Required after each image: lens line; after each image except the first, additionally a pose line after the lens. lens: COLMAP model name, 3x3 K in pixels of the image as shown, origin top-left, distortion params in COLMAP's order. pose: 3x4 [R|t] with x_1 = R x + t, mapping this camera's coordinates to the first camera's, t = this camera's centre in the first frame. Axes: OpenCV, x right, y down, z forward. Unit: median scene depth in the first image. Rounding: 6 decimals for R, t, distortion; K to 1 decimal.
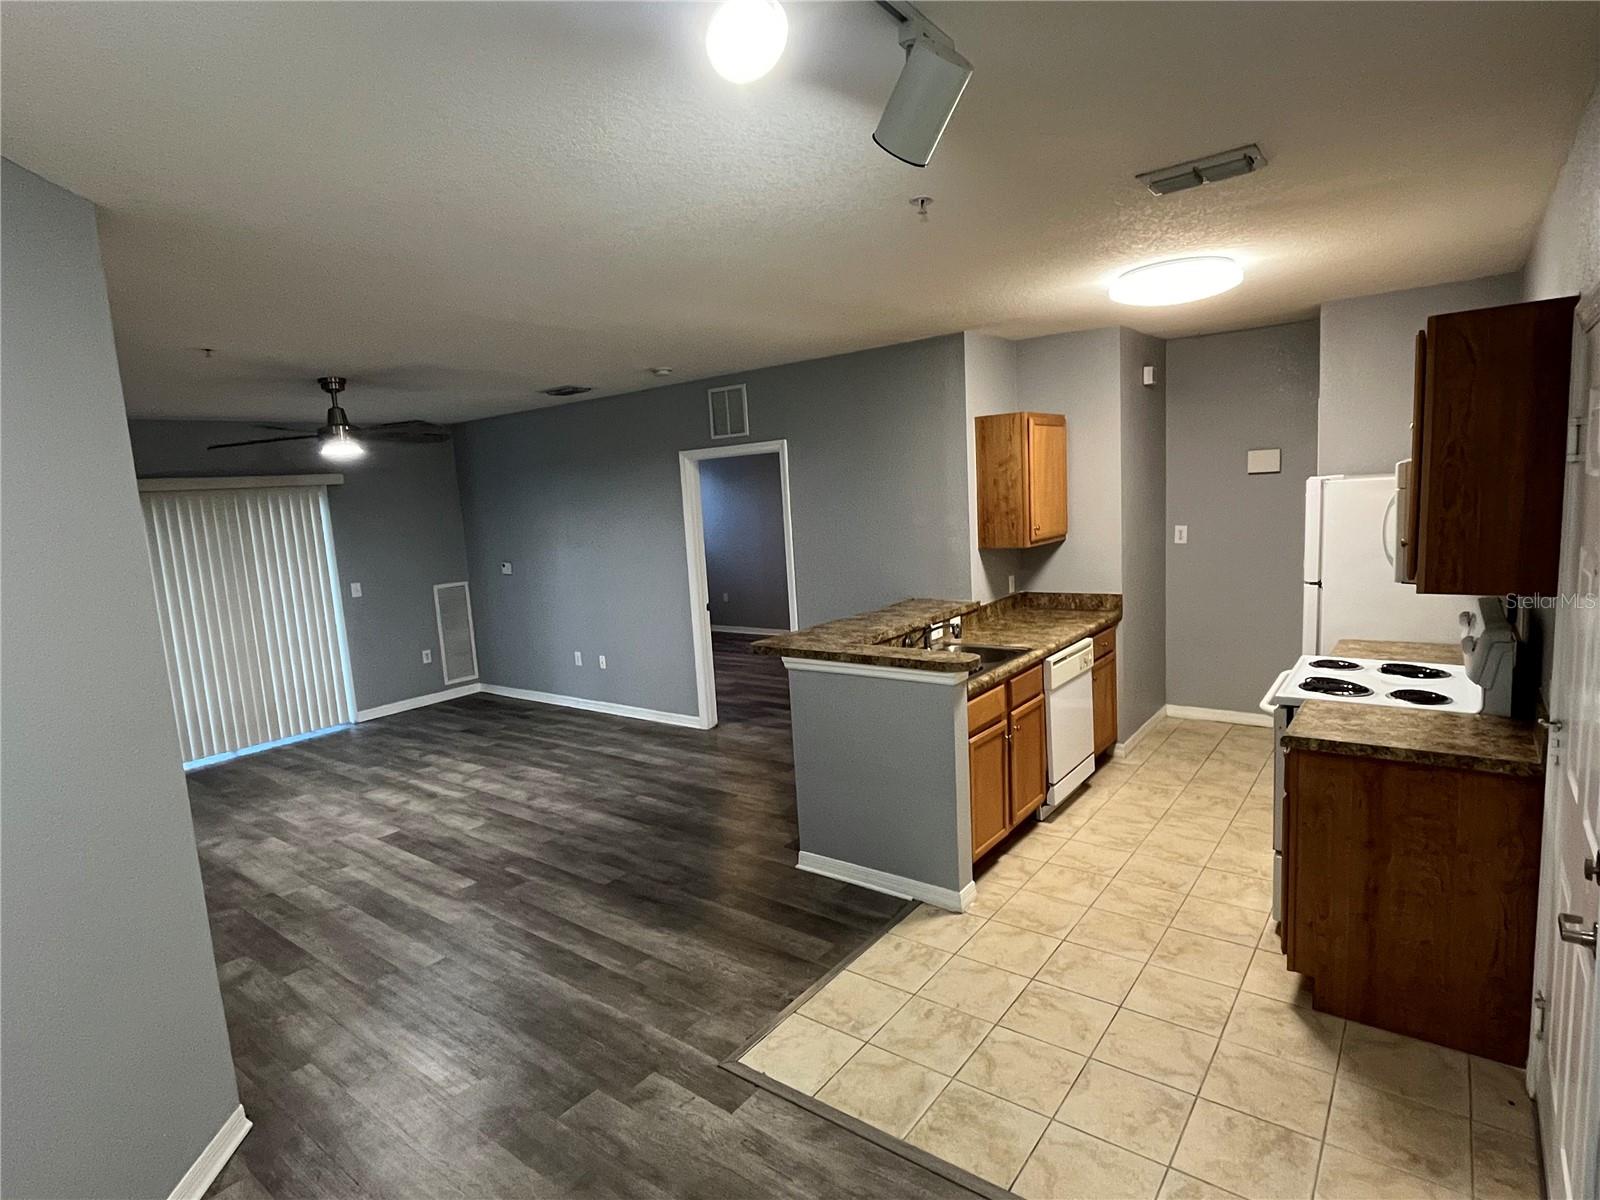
lens RADIAL K [[839.6, 0, 790.4], [0, 839.6, 600.9], [0, 0, 1]] dist [-0.002670, -0.000534]
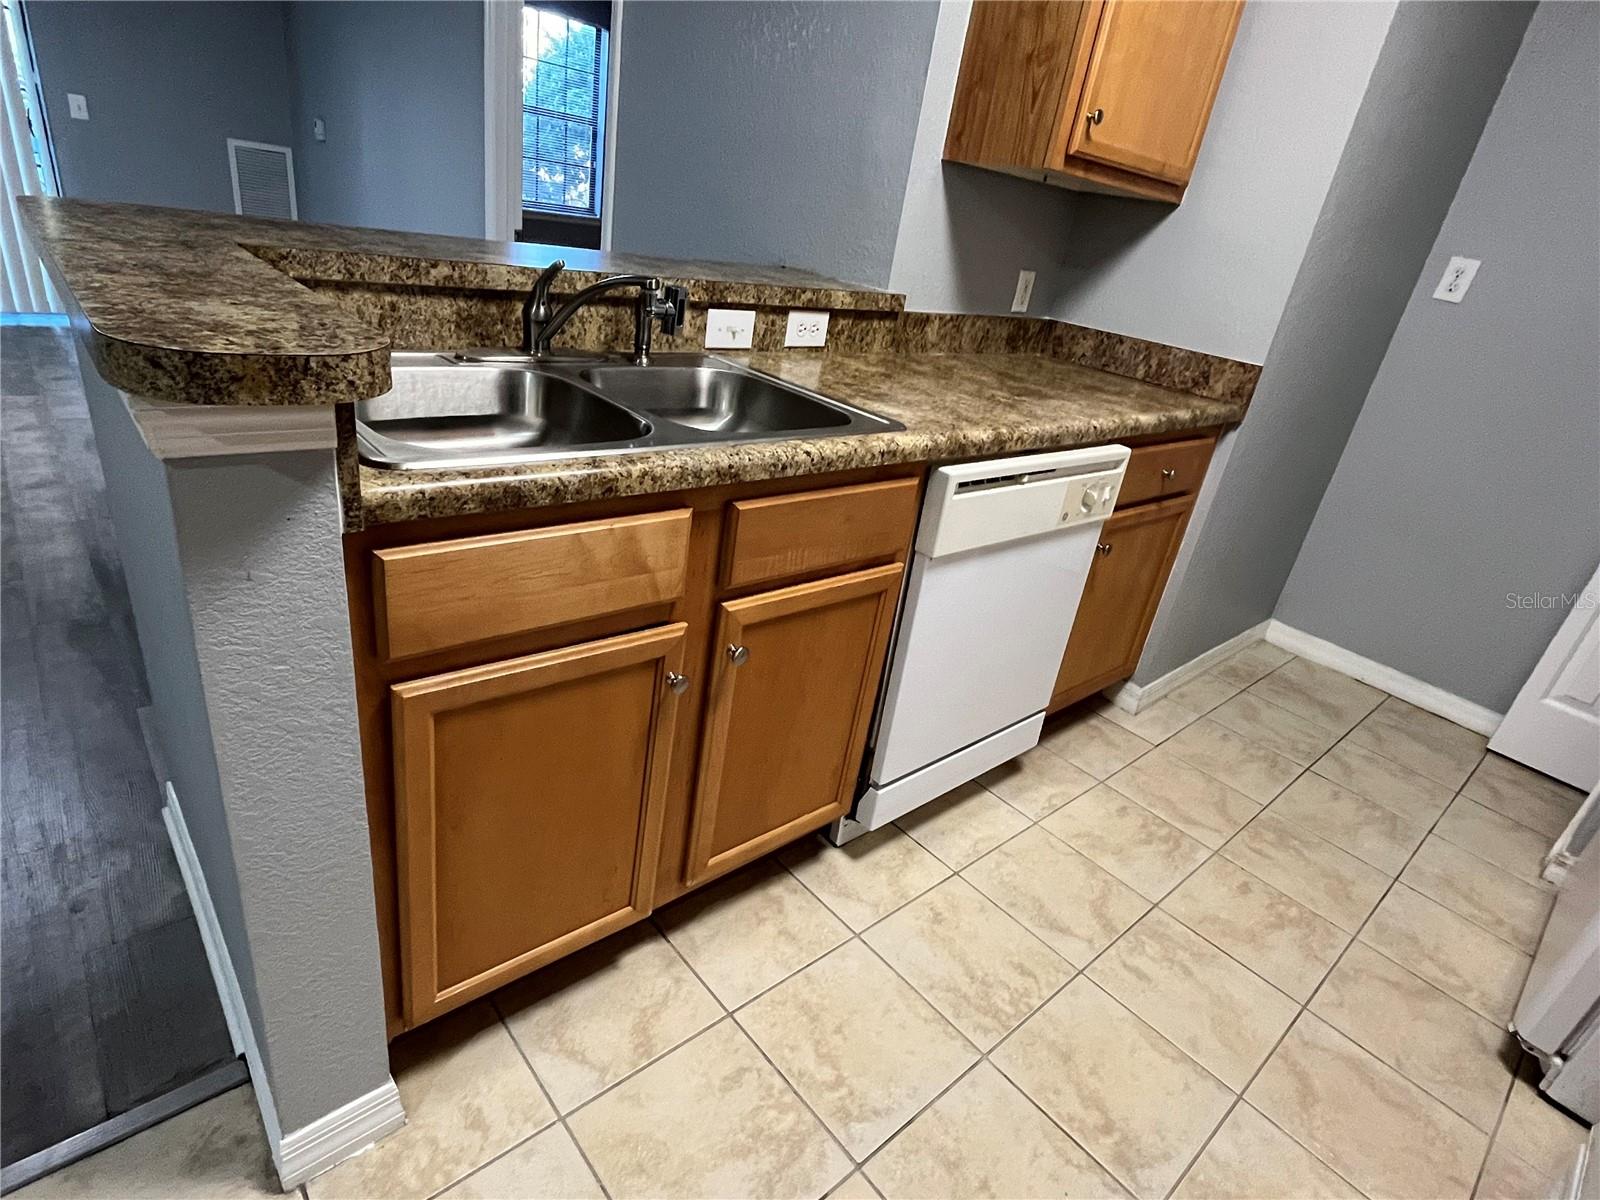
lens RADIAL K [[839.6, 0, 789.5], [0, 839.6, 600.9], [0, 0, 1]] dist [-0.002670, -0.000534]
pose [[0.960568, 0.264092, -0.086973, 0.284743], [-0.226219, 0.924174, 0.307777, 0.028488], [0.161660, -0.275966, 0.947475, 0.646446]]
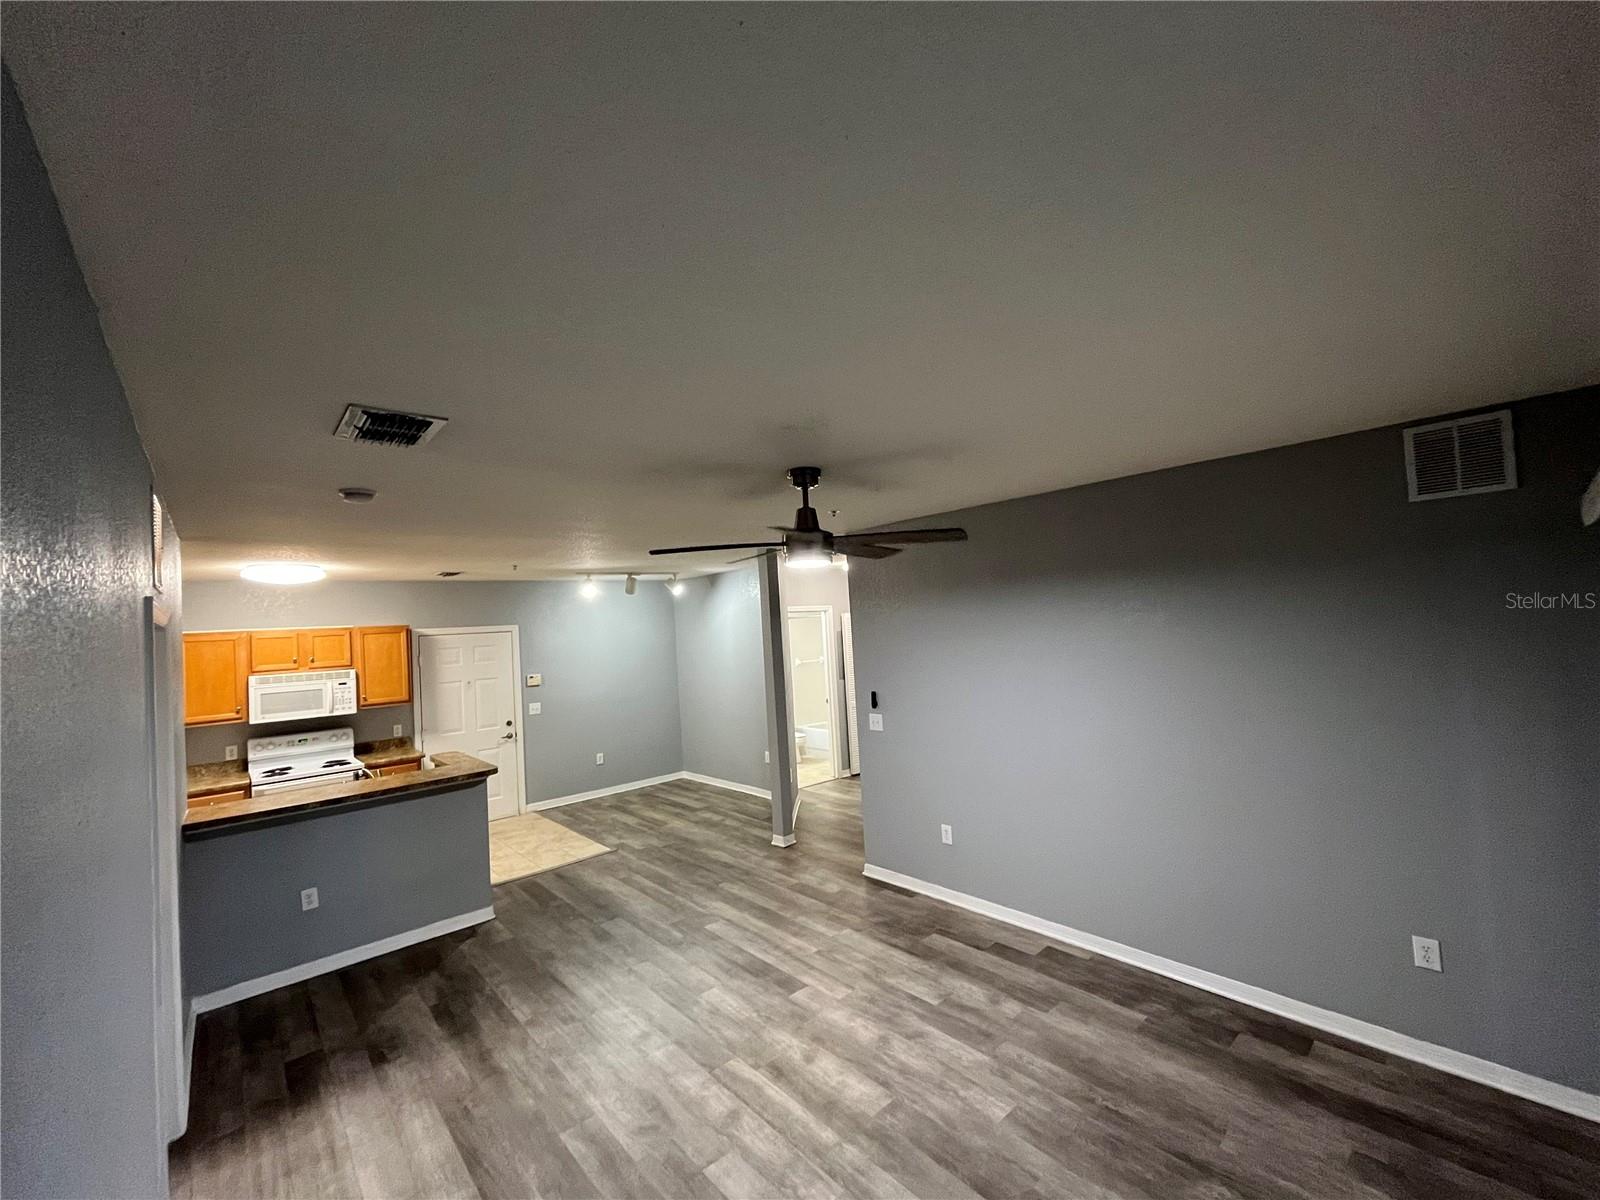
lens RADIAL K [[654.4, 0, 795.6], [0, 654.4, 603.8], [0, 0, 1]] dist [-0.001507, -0.000364]
pose [[-0.974821, 0.125203, 0.184521, -0.731770], [0.142384, 0.986329, 0.082959, -0.227144], [-0.171611, 0.107143, -0.979321, 1.838299]]
